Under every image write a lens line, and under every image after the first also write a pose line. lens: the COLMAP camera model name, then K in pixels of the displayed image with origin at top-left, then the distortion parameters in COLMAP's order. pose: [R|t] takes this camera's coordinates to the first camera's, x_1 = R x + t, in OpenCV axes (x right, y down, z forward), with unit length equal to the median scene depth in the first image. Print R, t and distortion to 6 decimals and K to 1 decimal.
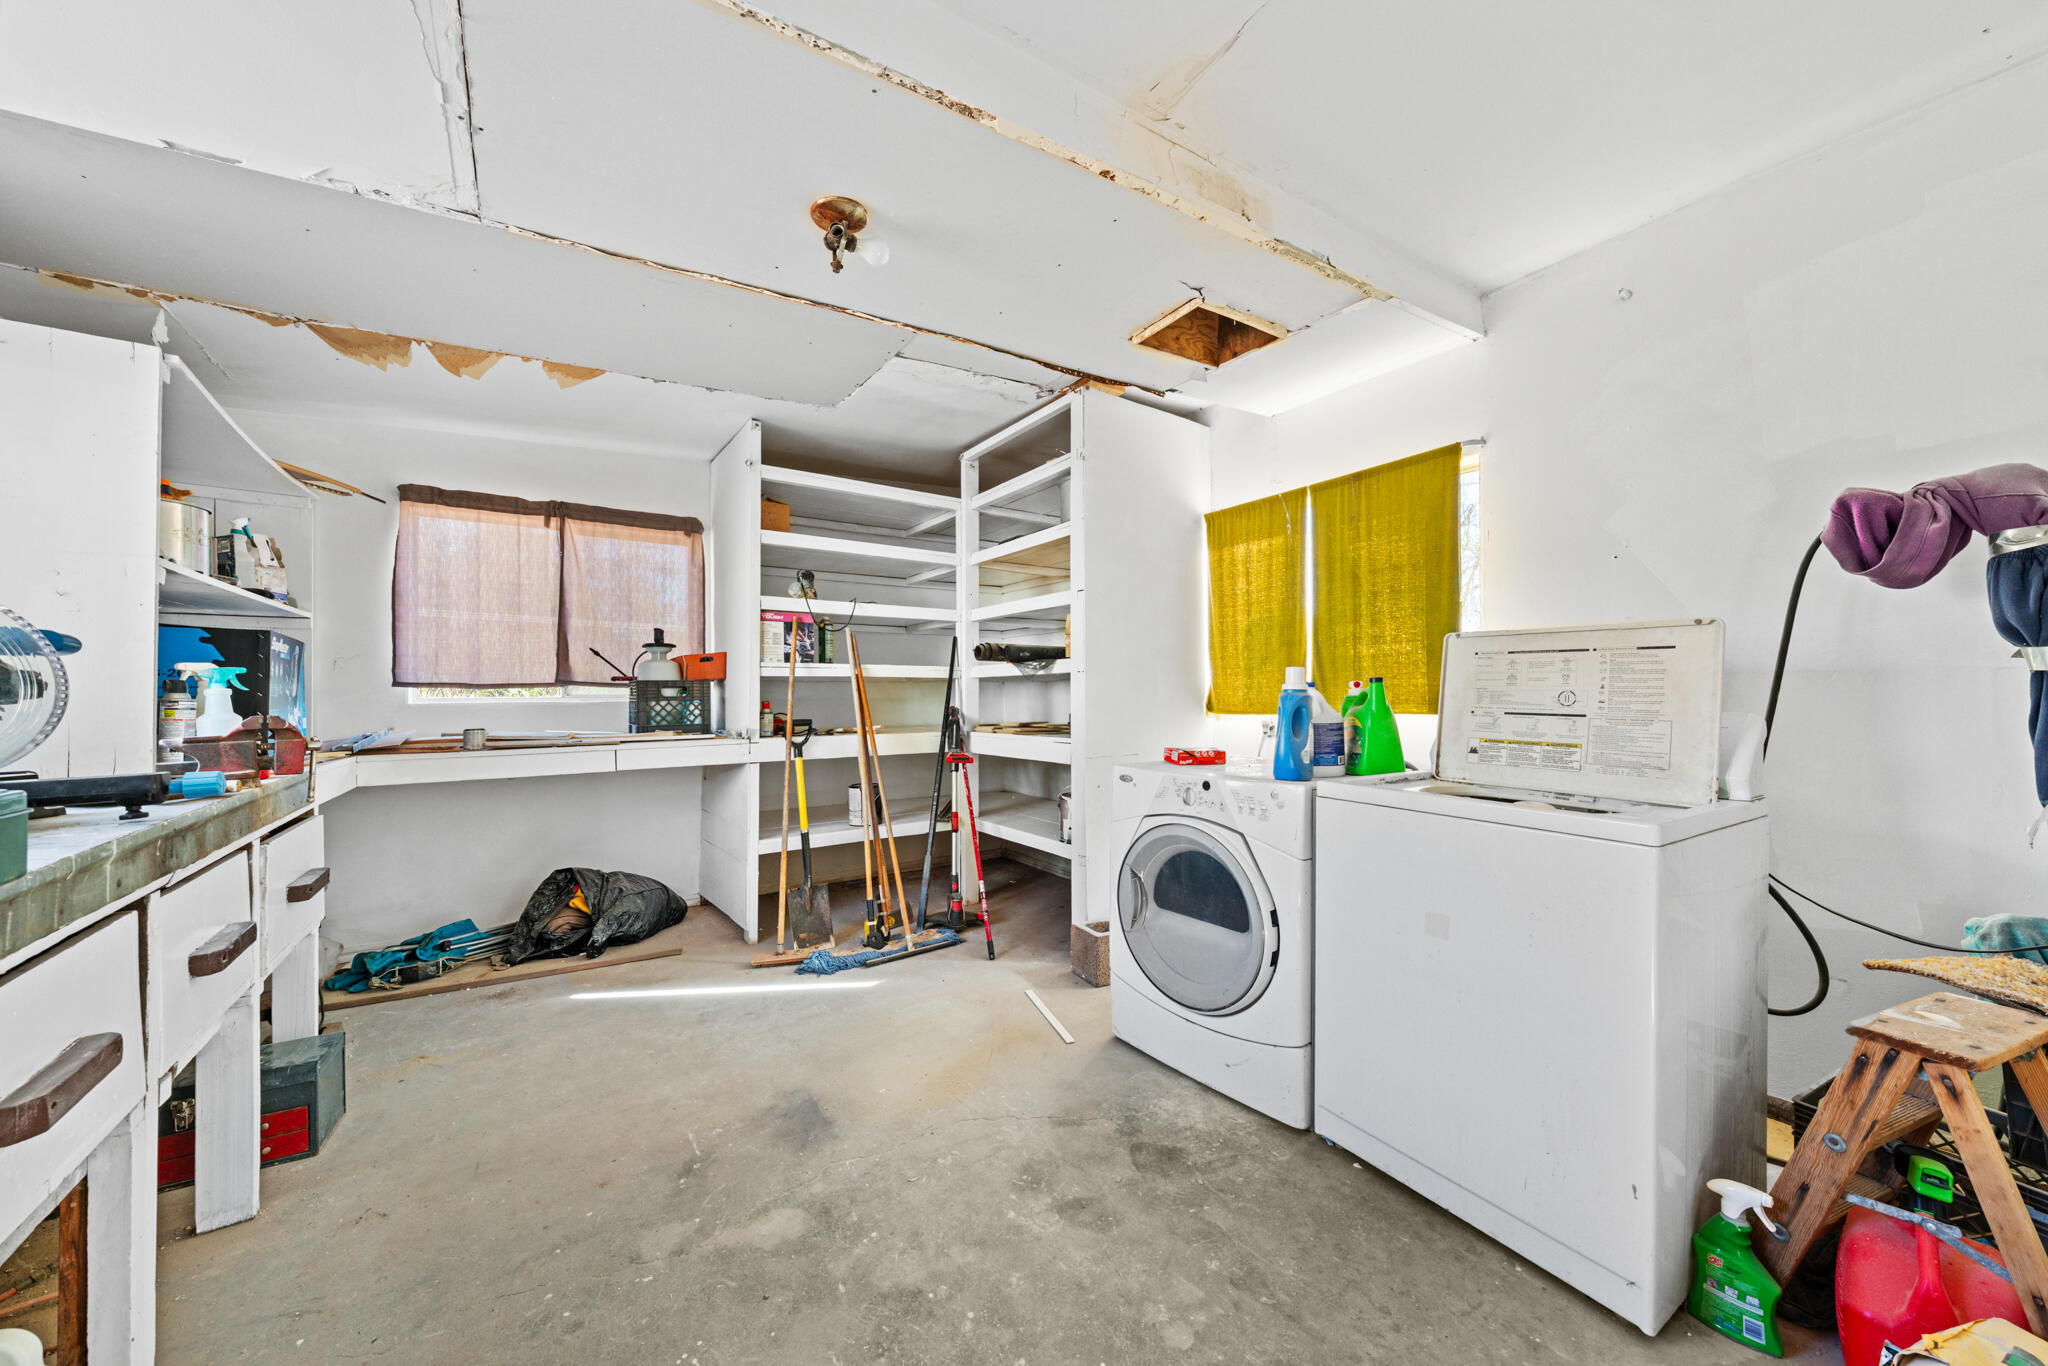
lens RADIAL K [[733.8, 0, 1024.1], [0, 733.8, 692.1], [0, 0, 1]] dist [0.000053, 0.000259]
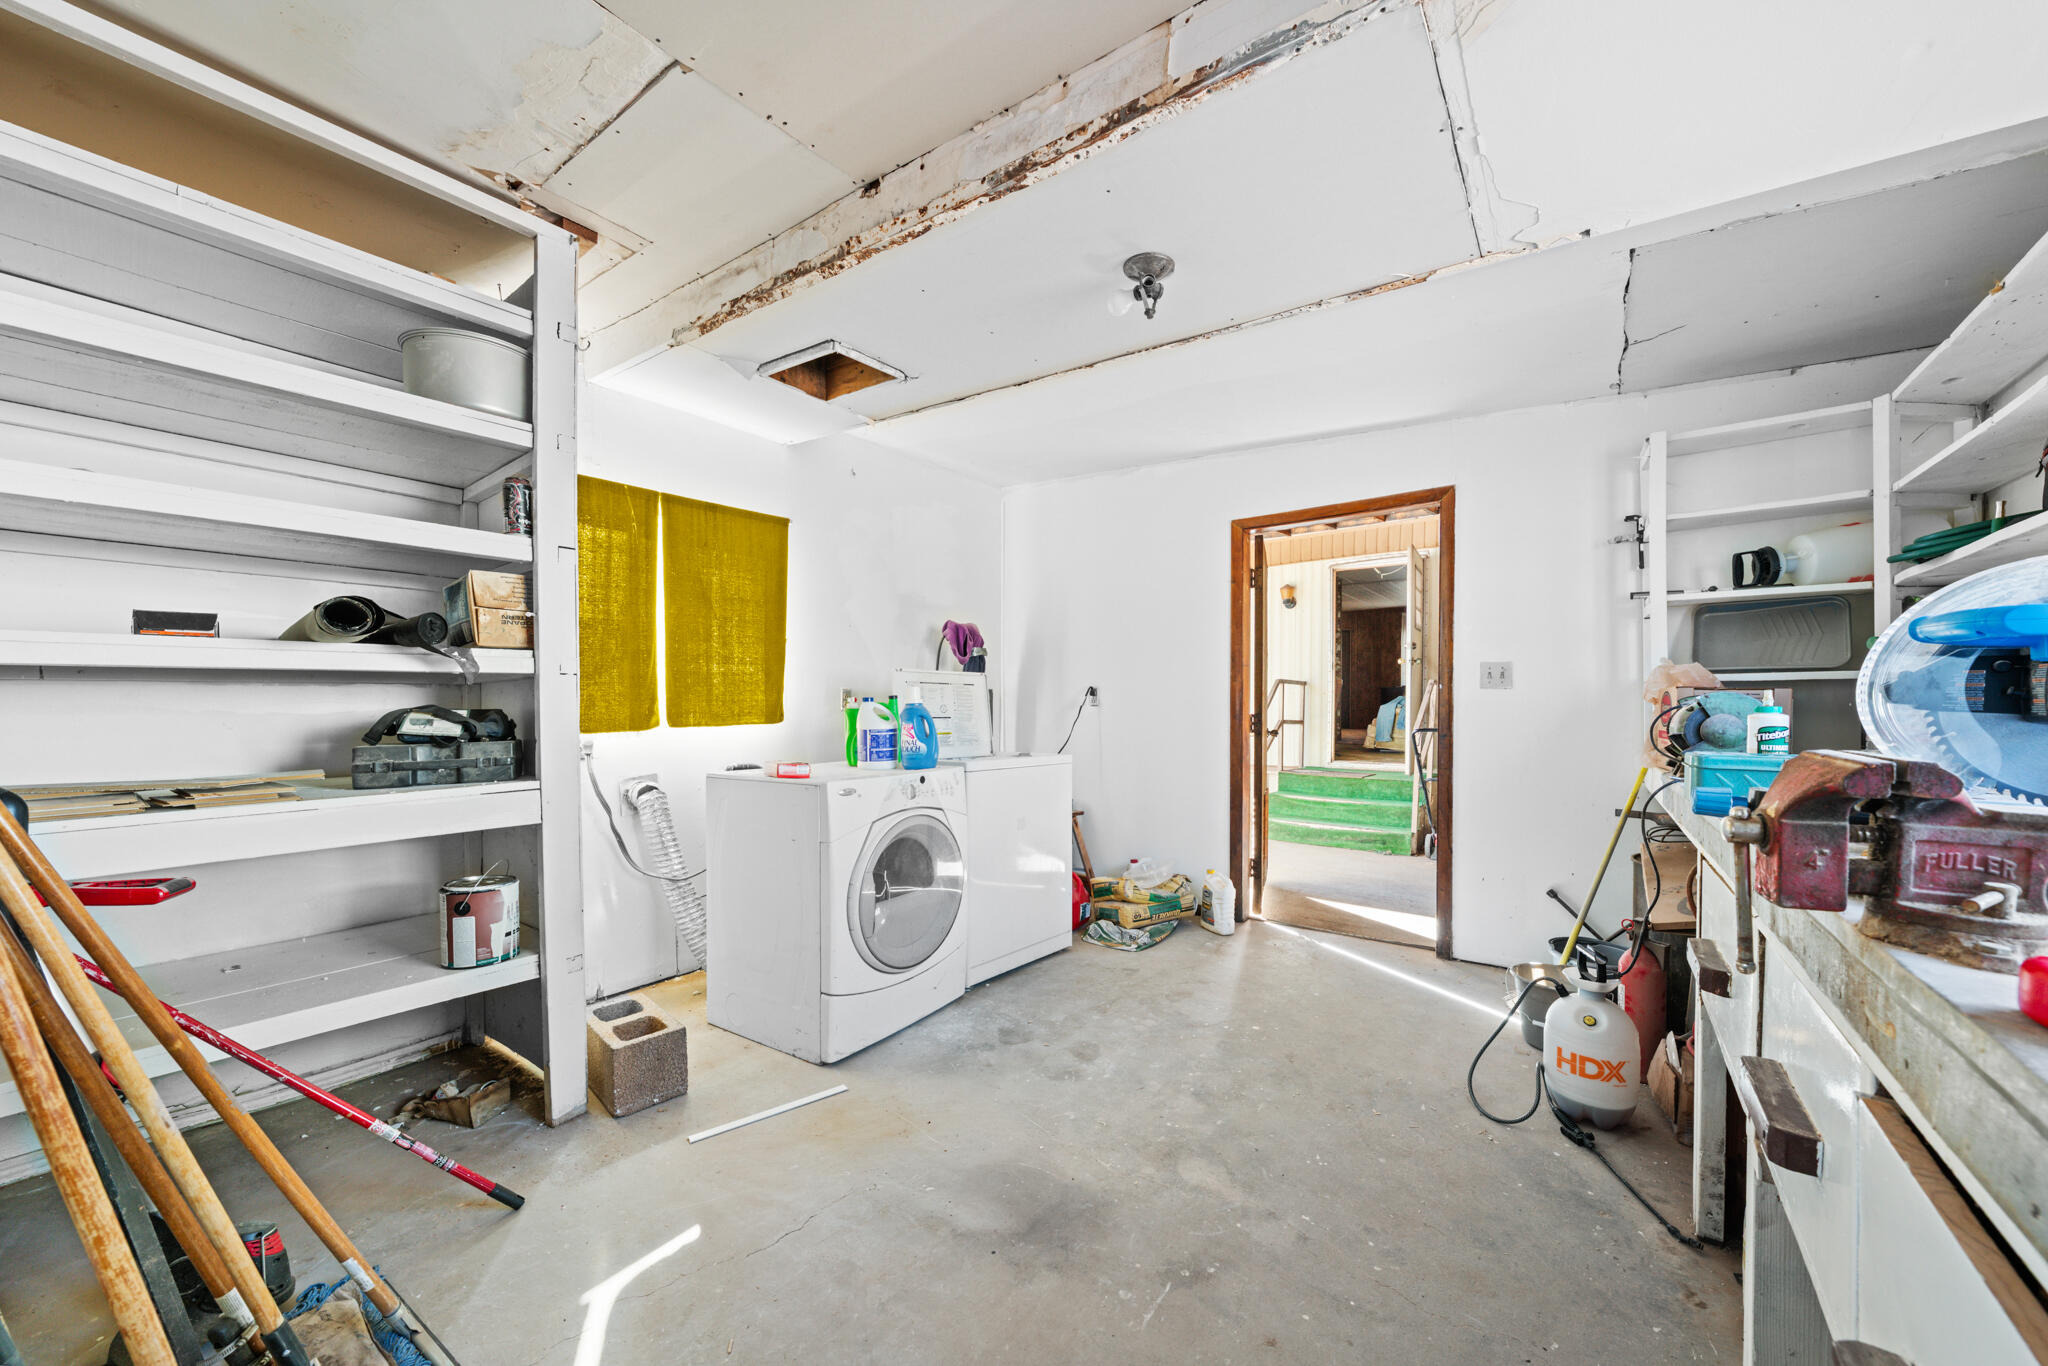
lens RADIAL K [[775.8, 0, 1018.0], [0, 775.8, 723.5], [0, 0, 1]] dist [0.000044, 0.000019]
pose [[-0.331053, -0.019268, 0.943415, -1.036739], [0.004800, 0.999744, 0.022103, 0.003184], [-0.943600, 0.011845, -0.330876, 1.263526]]
